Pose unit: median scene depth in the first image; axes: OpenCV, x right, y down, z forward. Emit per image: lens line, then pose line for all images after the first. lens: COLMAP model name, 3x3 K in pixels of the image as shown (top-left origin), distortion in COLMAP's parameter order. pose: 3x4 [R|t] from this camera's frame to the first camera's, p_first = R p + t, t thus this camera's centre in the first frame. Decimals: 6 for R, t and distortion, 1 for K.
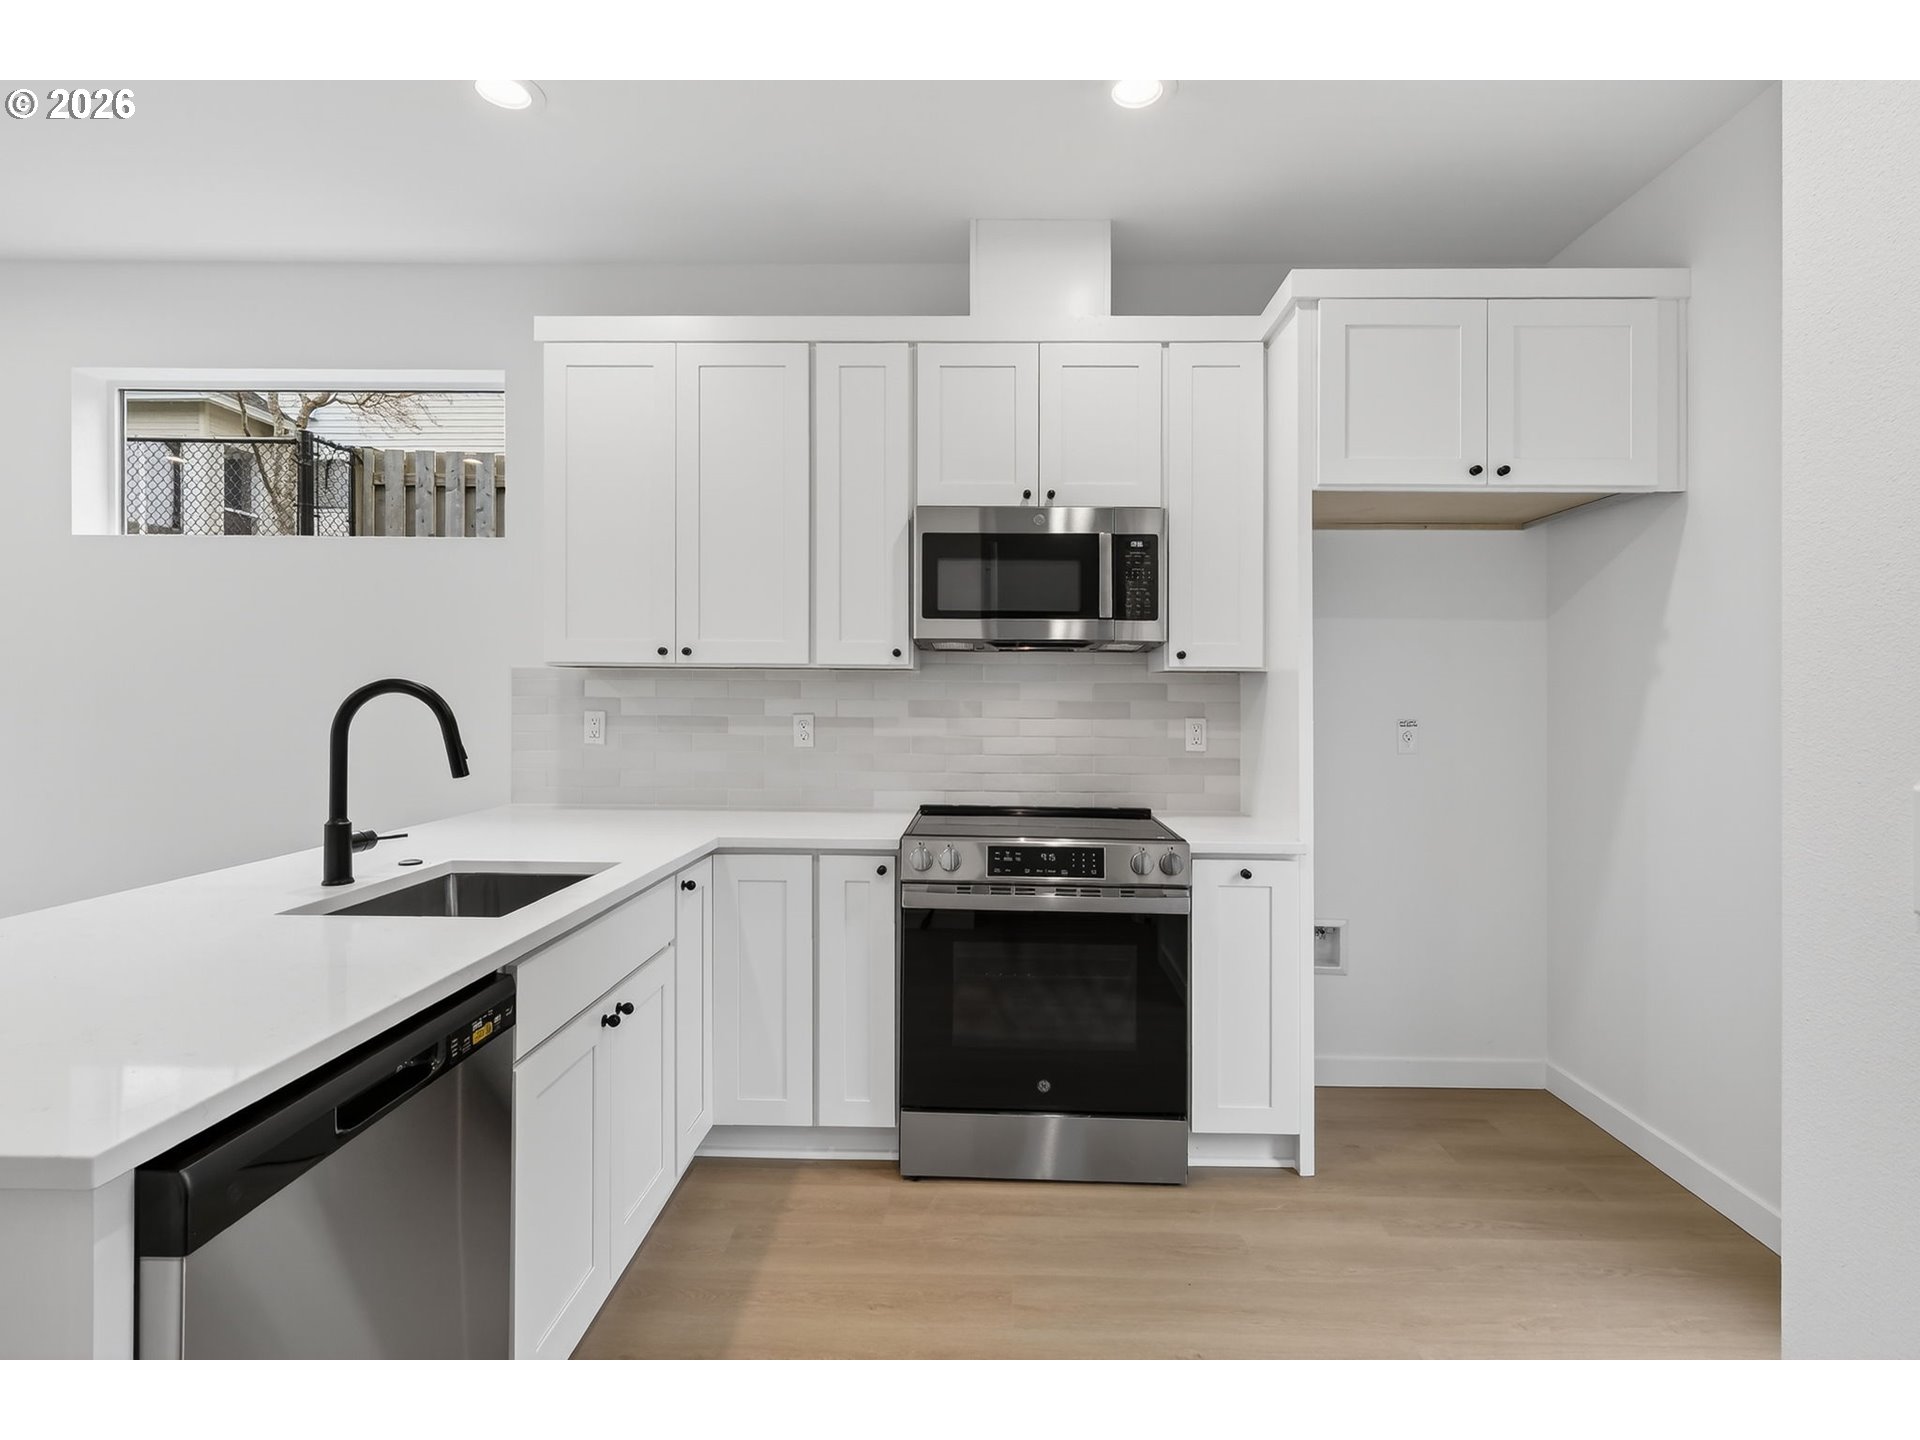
lens RADIAL K [[910.4, 0, 963.3], [0, 910.4, 704.9], [0, 0, 1]] dist [0.003811, -0.000010]
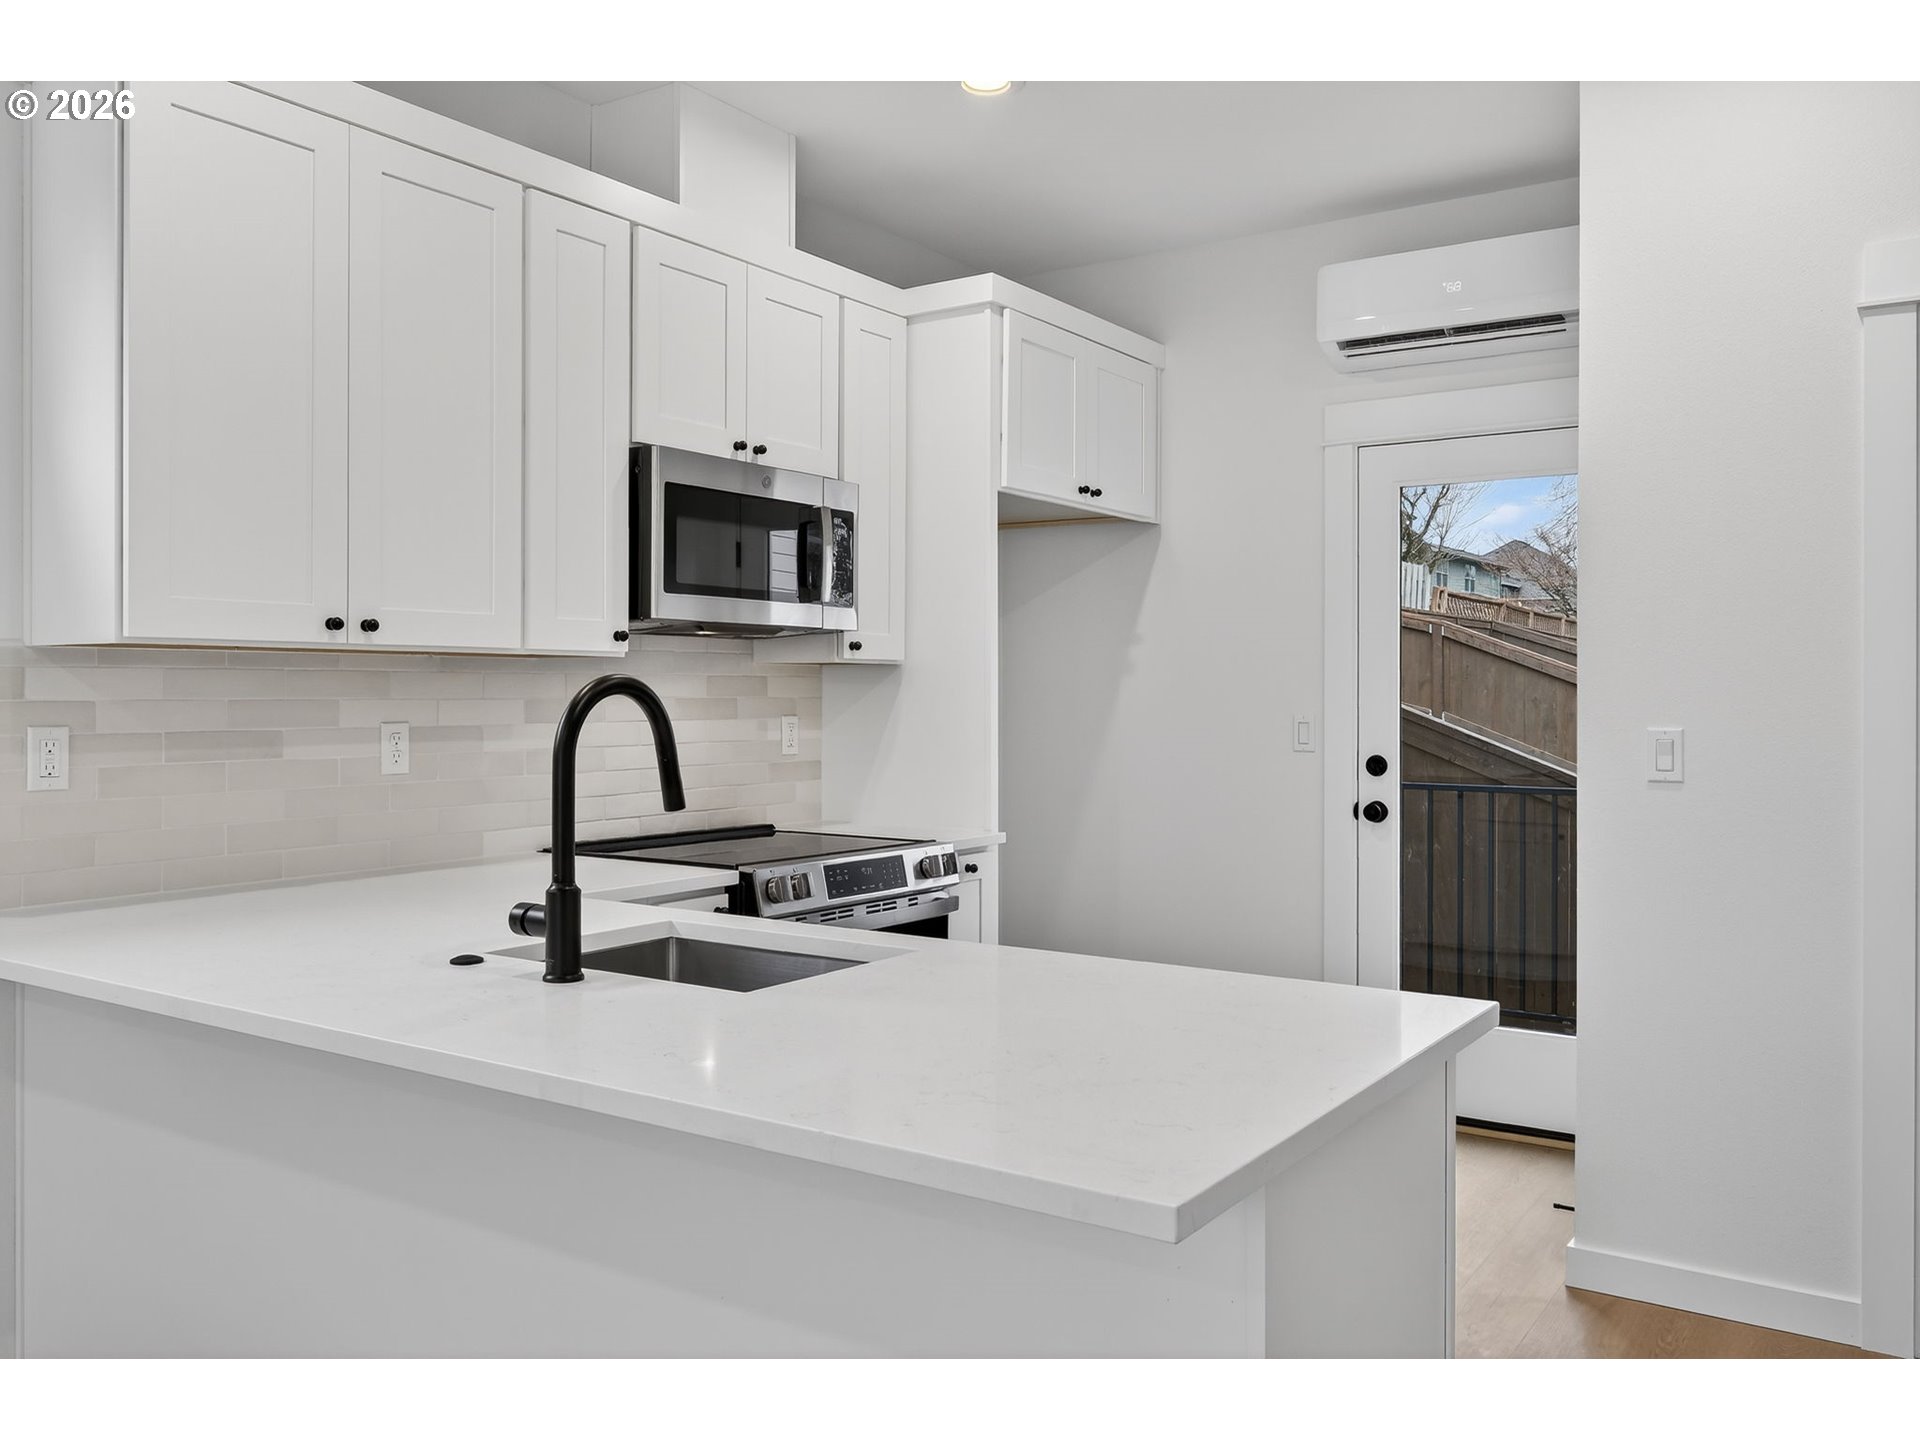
lens RADIAL K [[1527.1, 0, 960.2], [0, 1527.1, 713.8], [0, 0, 1]] dist [0.000069, -0.000110]
pose [[0.544479, -0.019884, 0.838539, -0.870697], [0.011507, 0.999802, 0.016236, -0.009300], [-0.838696, 0.000809, 0.544600, 0.076066]]
